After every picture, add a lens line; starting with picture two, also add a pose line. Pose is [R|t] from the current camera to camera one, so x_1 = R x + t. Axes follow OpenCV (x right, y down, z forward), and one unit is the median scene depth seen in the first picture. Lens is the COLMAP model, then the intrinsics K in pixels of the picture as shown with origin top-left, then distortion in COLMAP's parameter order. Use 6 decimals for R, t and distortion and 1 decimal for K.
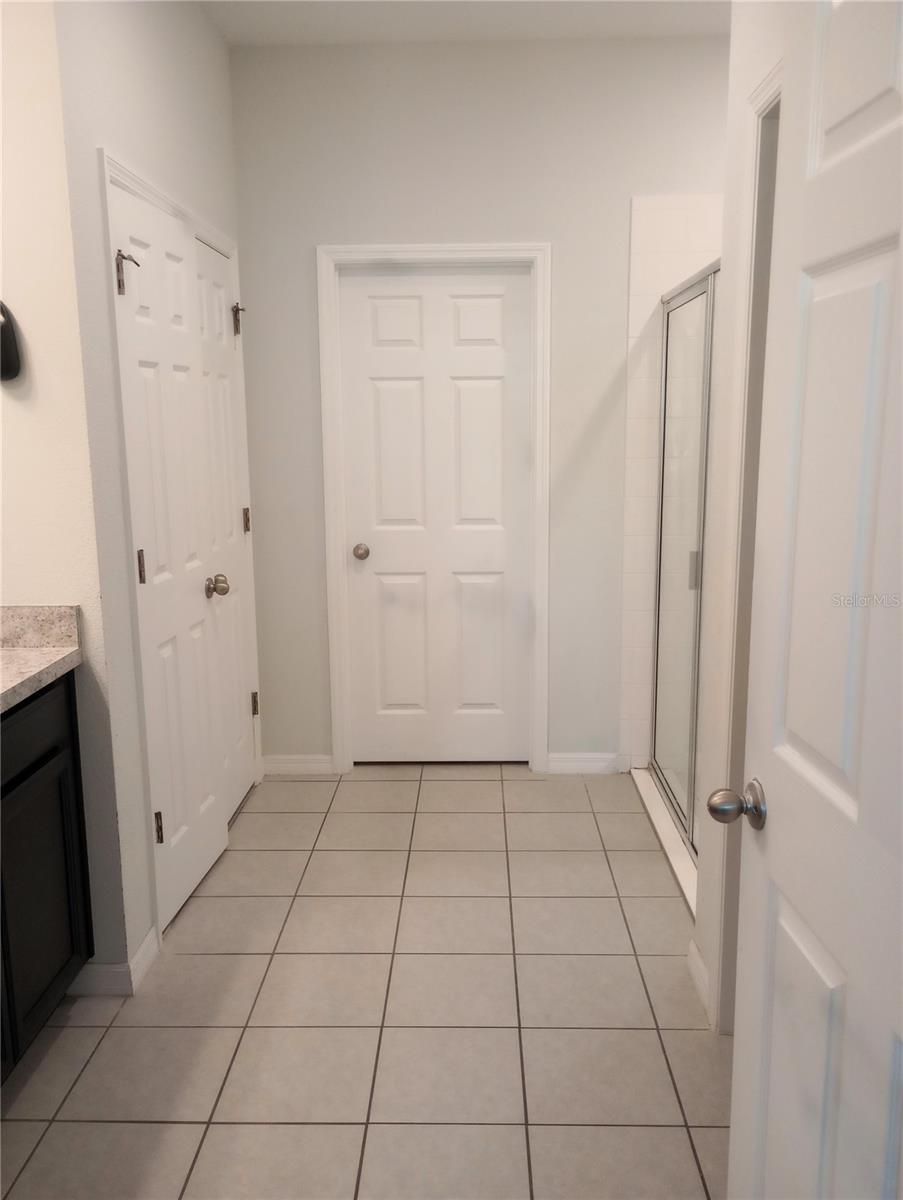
lens RADIAL K [[989.6, 0, 456.0], [0, 989.6, 602.9], [0, 0, 1]] dist [0.060883, -0.067820]
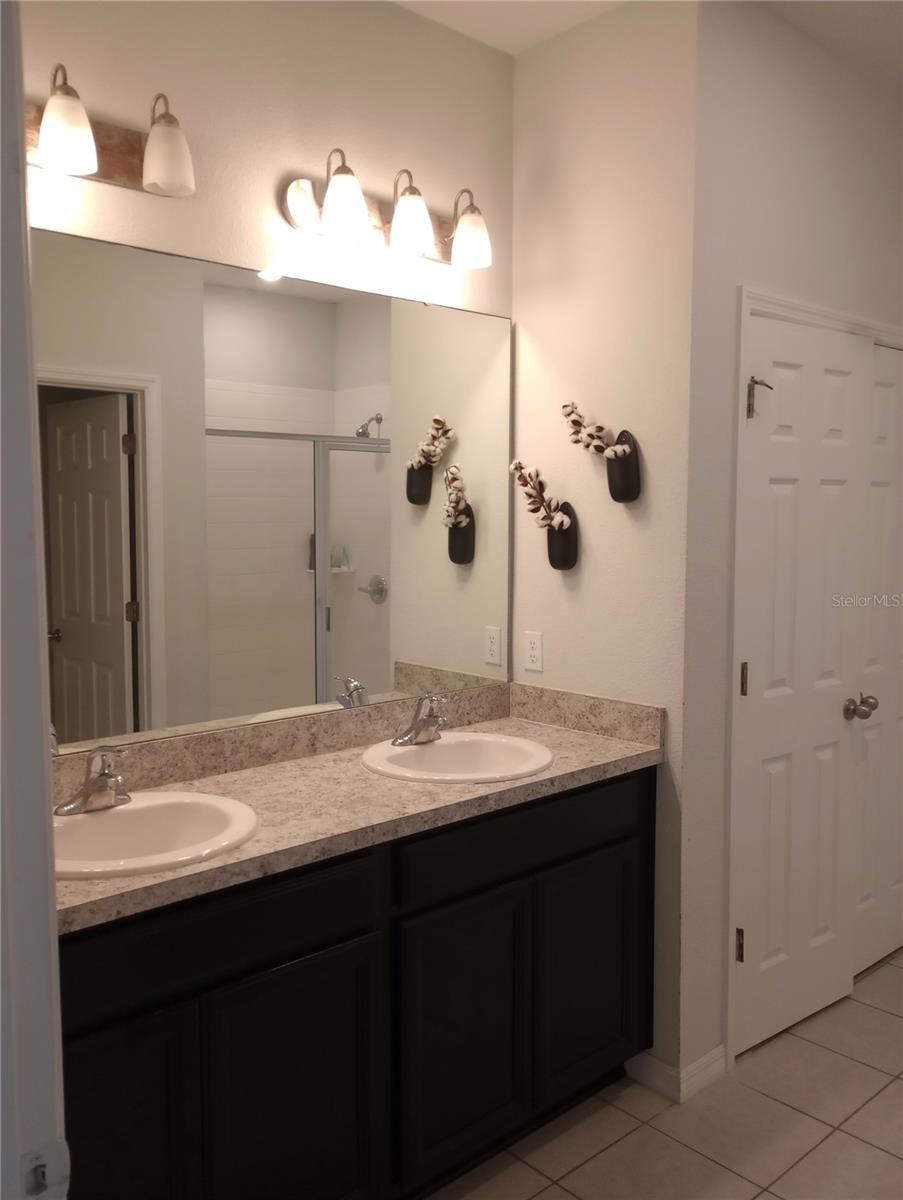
lens RADIAL K [[989.6, 0, 456.0], [0, 989.6, 602.9], [0, 0, 1]] dist [0.060883, -0.067820]
pose [[0.690043, 0.069546, -0.720419, 0.213186], [-0.136016, 0.990099, -0.034702, -0.039604], [0.710872, 0.121935, 0.692671, 0.085665]]
